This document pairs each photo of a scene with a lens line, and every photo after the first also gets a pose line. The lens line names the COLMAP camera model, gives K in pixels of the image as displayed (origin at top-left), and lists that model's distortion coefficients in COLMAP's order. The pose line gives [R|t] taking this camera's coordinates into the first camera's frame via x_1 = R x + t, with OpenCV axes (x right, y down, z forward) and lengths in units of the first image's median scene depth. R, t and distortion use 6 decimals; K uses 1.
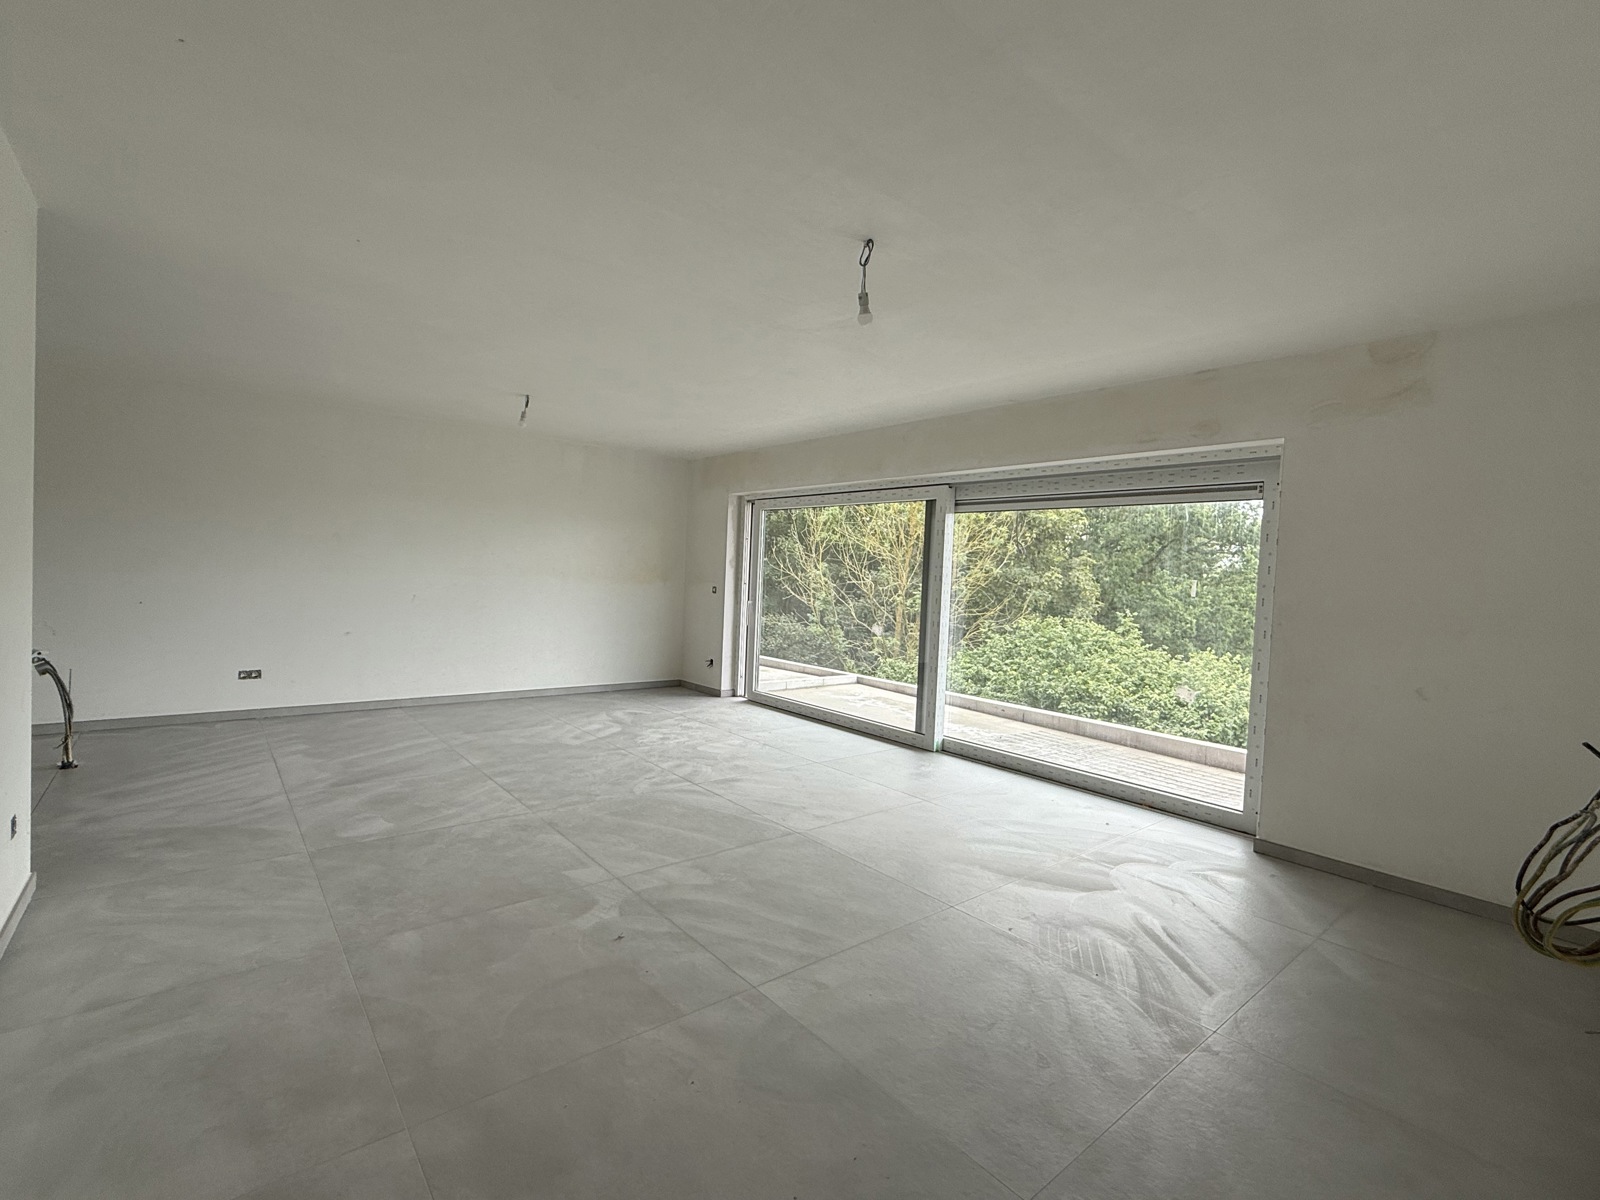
lens RADIAL K [[727.8, 0, 799.9], [0, 727.8, 597.9], [0, 0, 1]] dist [-0.002192, 0.000982]
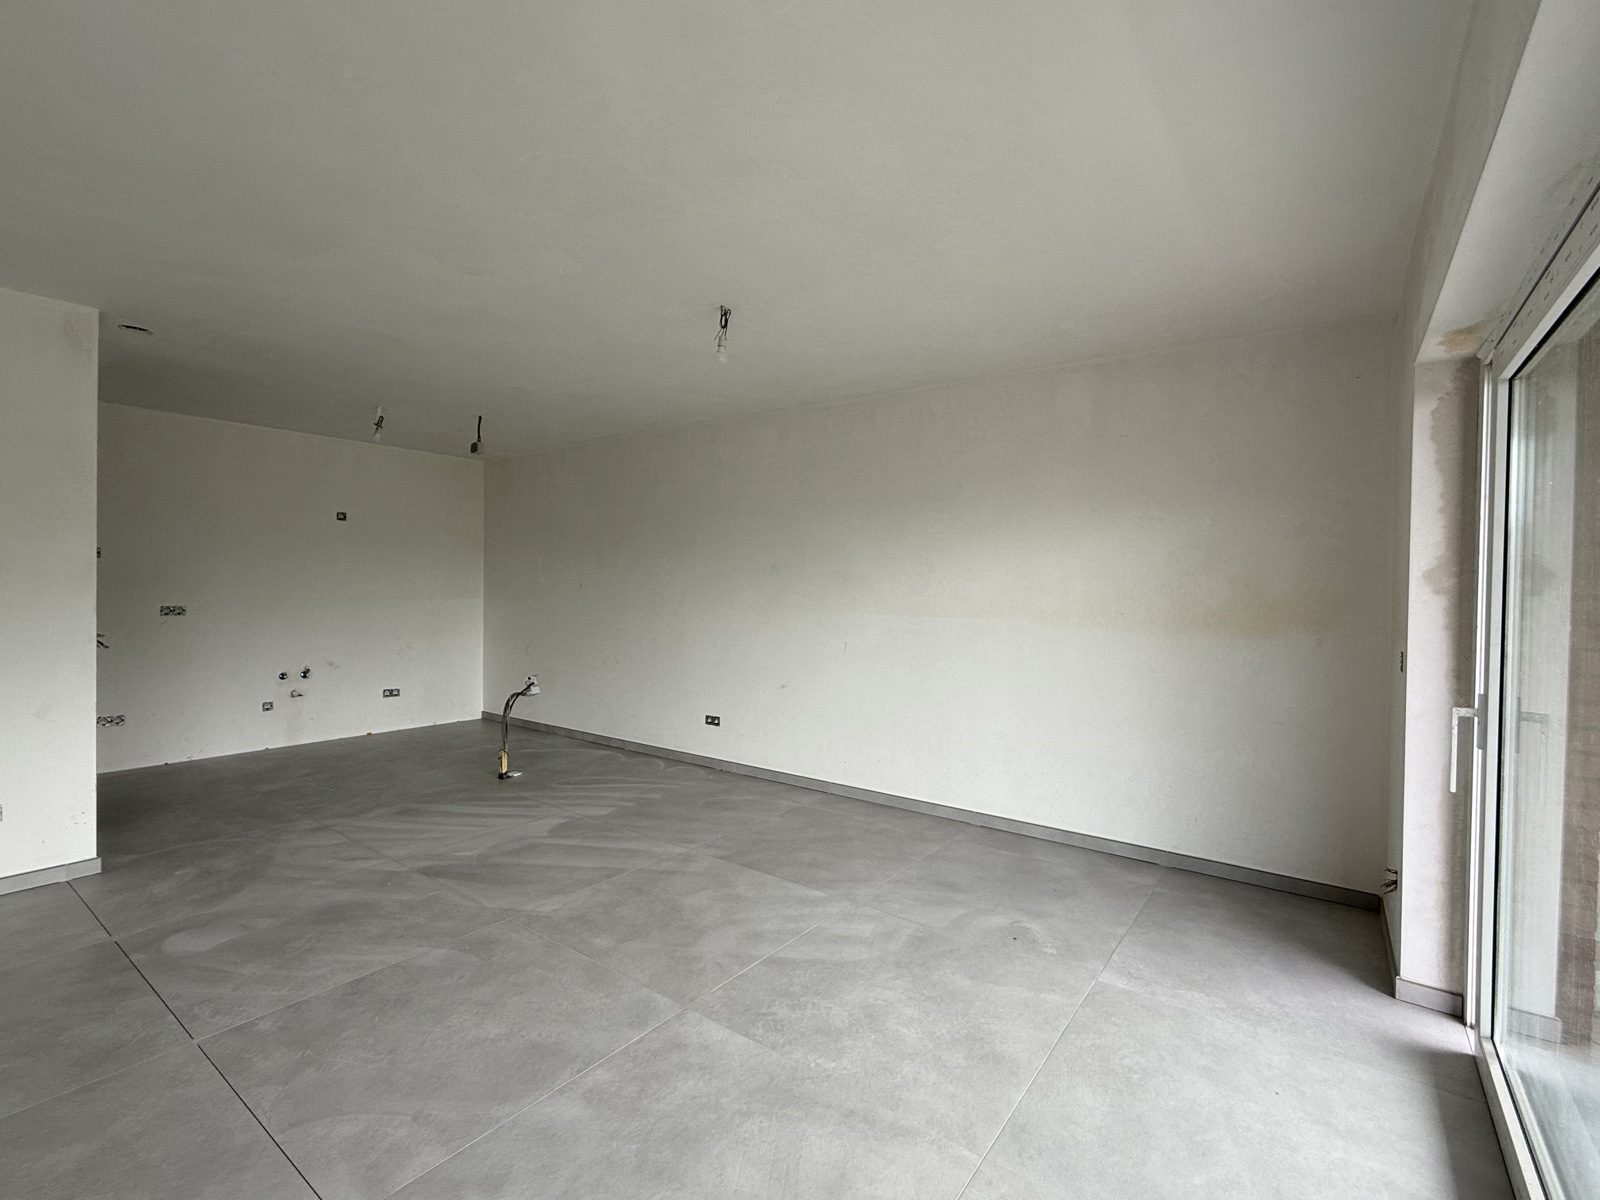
lens RADIAL K [[727.8, 0, 797.2], [0, 727.8, 594.8], [0, 0, 1]] dist [-0.002192, 0.000982]
pose [[0.237863, -0.028735, -0.970874, 0.261188], [-0.036699, 0.998583, -0.038546, -0.034395], [0.970605, 0.044799, 0.236471, 1.195567]]
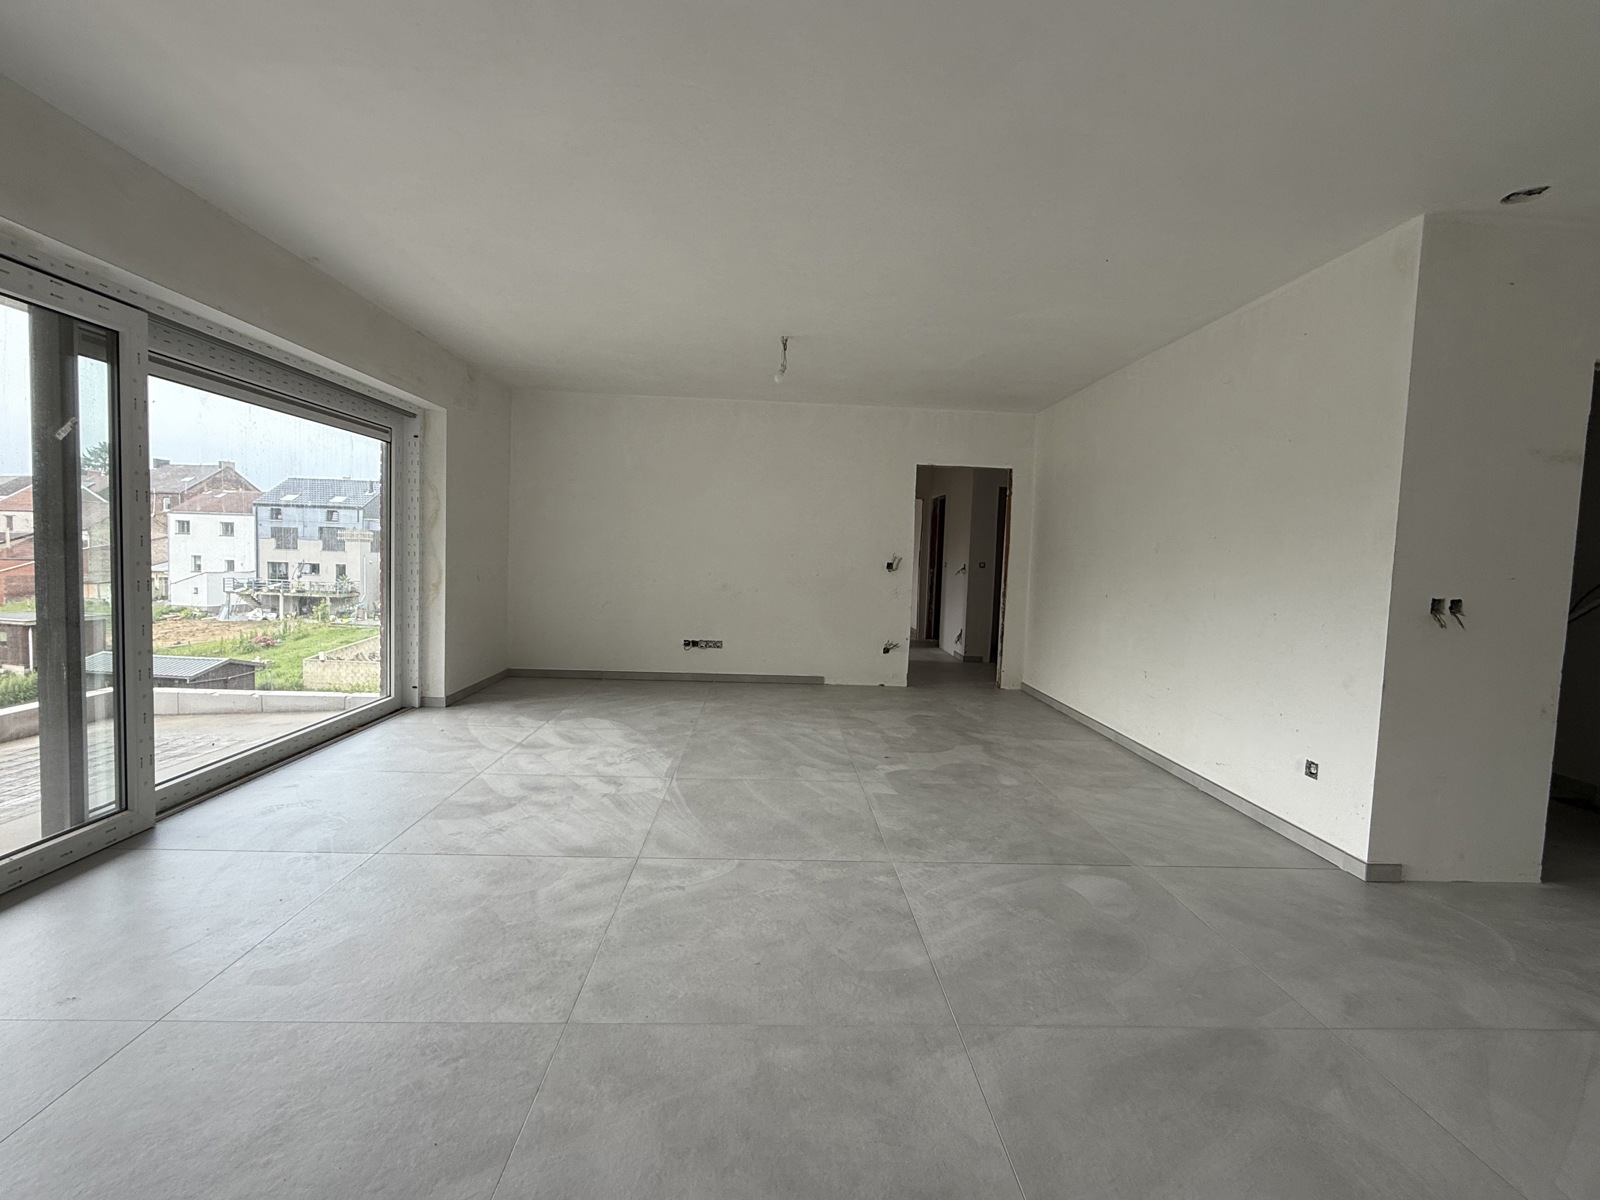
lens RADIAL K [[727.8, 0, 801.6], [0, 727.8, 597.5], [0, 0, 1]] dist [-0.002192, 0.000982]
pose [[-0.794942, -0.110751, 0.596491, -0.652666], [-0.050883, 0.991903, 0.116356, -0.051936], [-0.604548, 0.062145, -0.794141, 1.506003]]
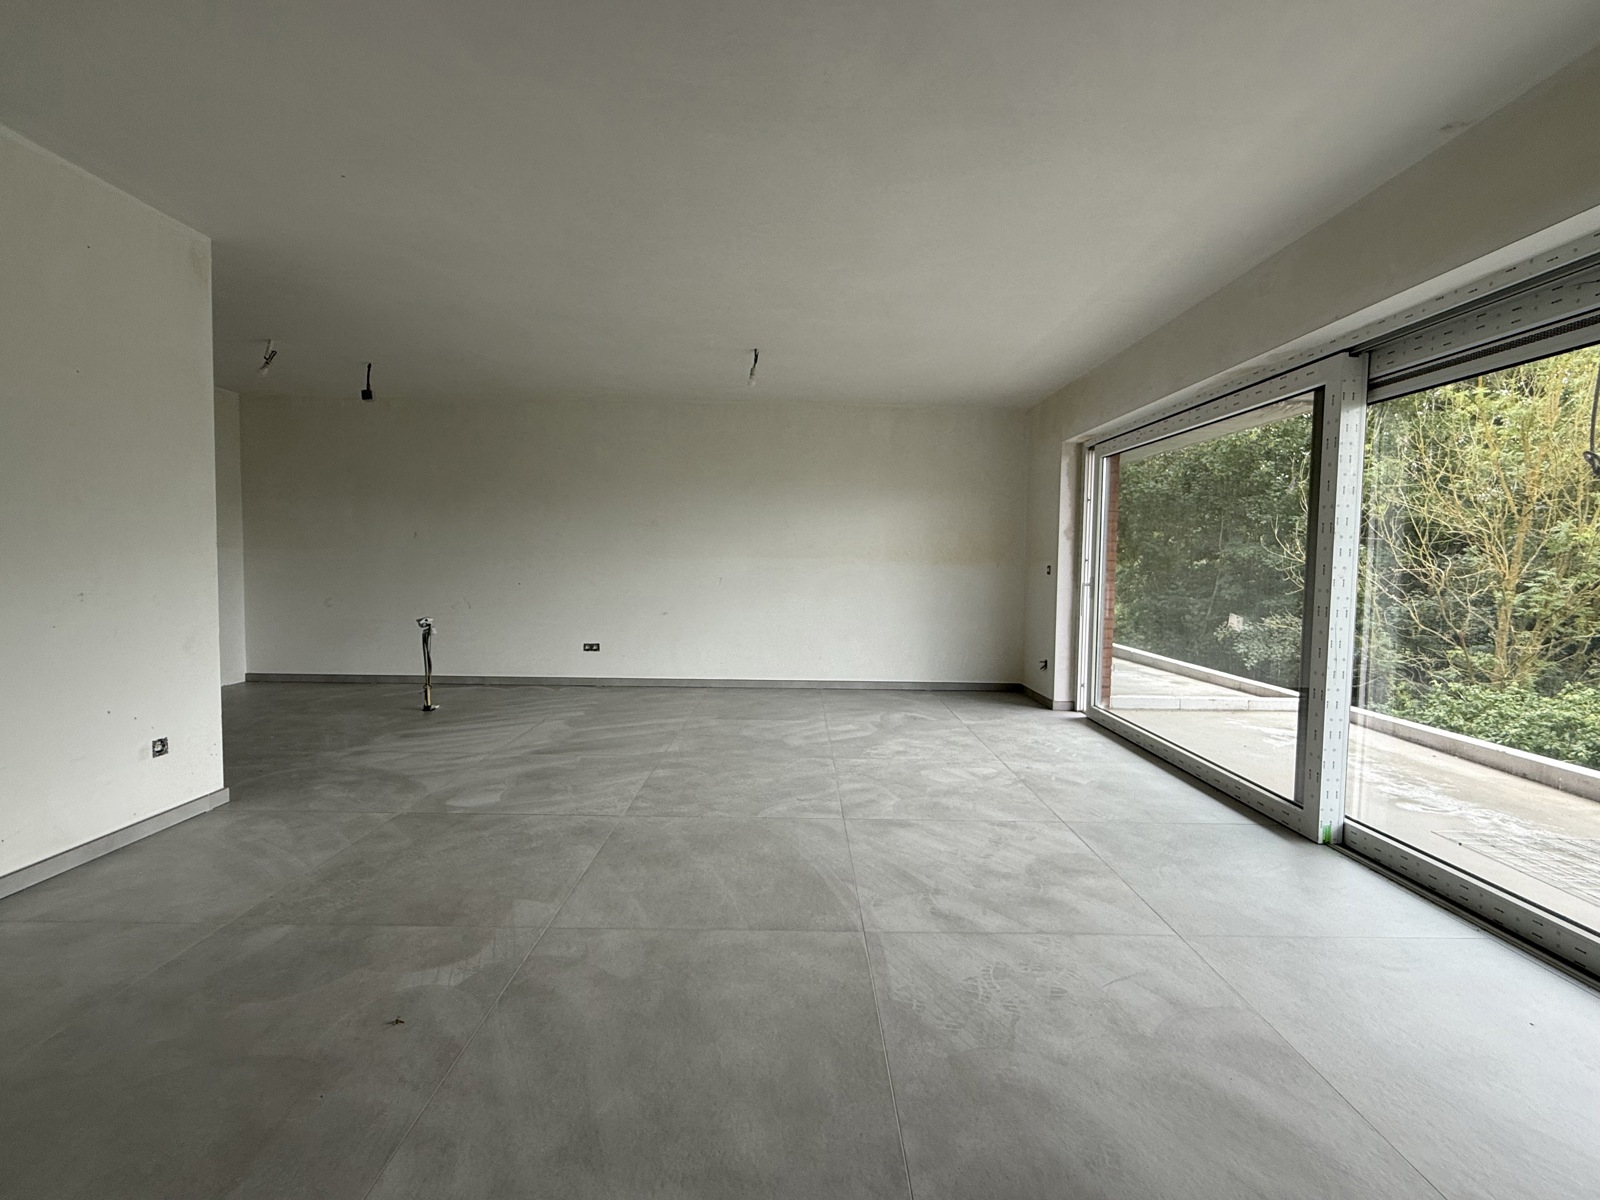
lens RADIAL K [[727.8, 0, 799.6], [0, 727.8, 596.1], [0, 0, 1]] dist [-0.002192, 0.000982]
pose [[0.773818, 0.000397, -0.633407, 0.305928], [-0.003352, 0.999988, -0.003468, 0.037183], [0.633399, 0.004807, 0.773811, 0.435895]]
